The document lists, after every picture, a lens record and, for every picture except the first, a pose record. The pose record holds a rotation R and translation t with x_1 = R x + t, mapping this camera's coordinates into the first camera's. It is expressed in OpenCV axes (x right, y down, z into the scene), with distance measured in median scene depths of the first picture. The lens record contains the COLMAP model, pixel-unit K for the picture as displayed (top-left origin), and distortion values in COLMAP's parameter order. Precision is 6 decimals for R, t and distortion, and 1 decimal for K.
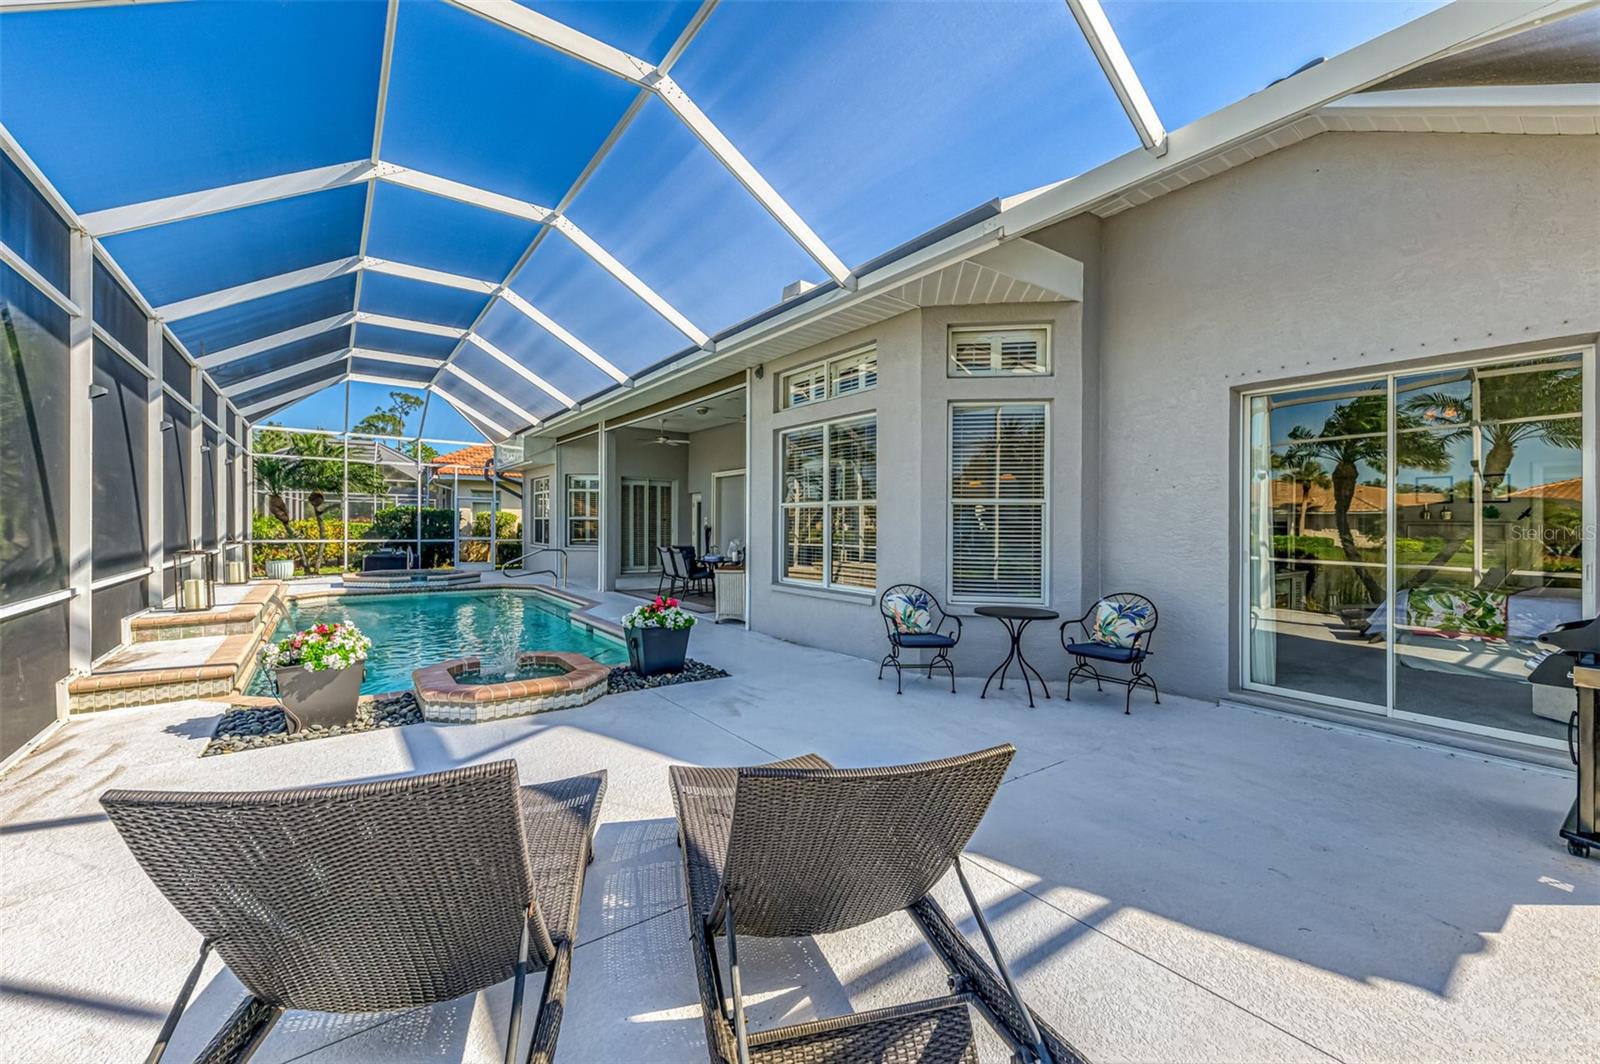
lens RADIAL K [[651.2, 0, 802.6], [0, 651.2, 525.7], [0, 0, 1]] dist [0.000789, 0.000069]
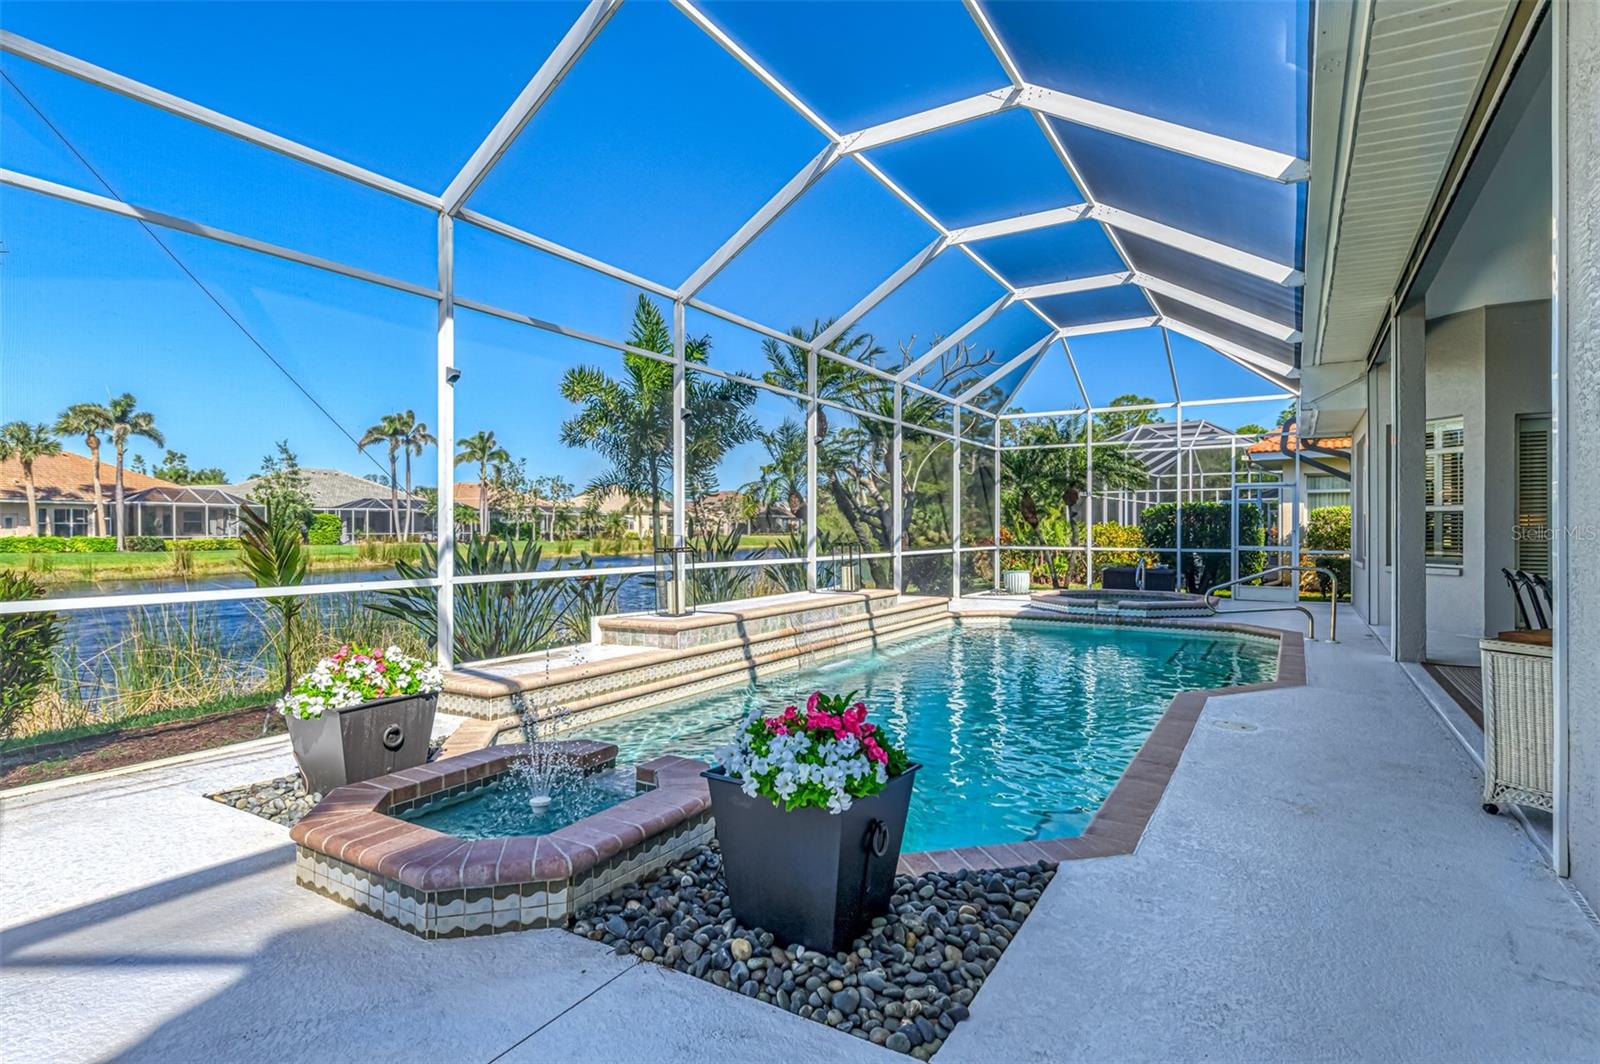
lens RADIAL K [[835.5, 0, 806.6], [0, 835.5, 522.9], [0, 0, 1]] dist [0.002091, 0.000068]
pose [[0.397683, -0.008302, -0.917485, 0.090369], [-0.005928, 0.999915, -0.011618, 0.009858], [0.917504, 0.010059, 0.397600, 0.389611]]
